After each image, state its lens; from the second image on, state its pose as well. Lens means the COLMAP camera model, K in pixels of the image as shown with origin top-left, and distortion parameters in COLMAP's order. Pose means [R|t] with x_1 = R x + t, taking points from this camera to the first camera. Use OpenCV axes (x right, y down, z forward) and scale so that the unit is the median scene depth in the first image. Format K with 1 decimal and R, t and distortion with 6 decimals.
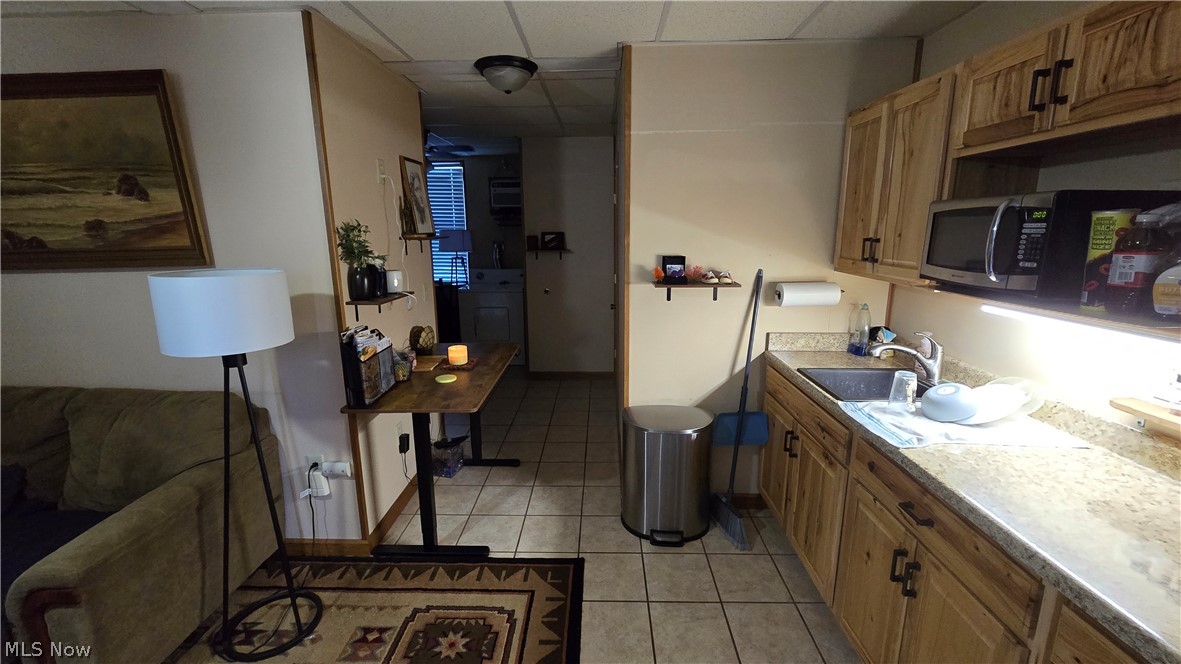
lens RADIAL K [[480.5, 0, 592.7], [0, 480.5, 329.3], [0, 0, 1]] dist [-0.004298, -0.000557]
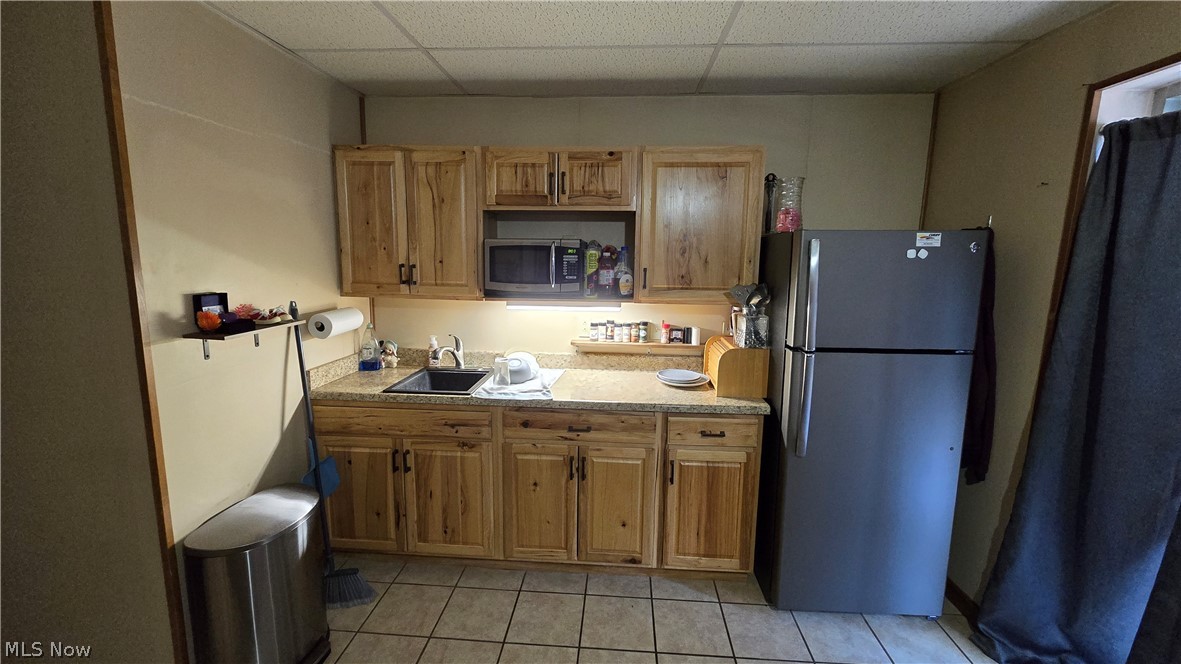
lens RADIAL K [[480.5, 0, 592.6], [0, 480.5, 331.3], [0, 0, 1]] dist [-0.004298, -0.000557]
pose [[0.047541, -0.150952, 0.987397, -0.583408], [0.191279, 0.971597, 0.139327, -0.106236], [-0.980384, 0.182244, 0.075065, 0.489964]]
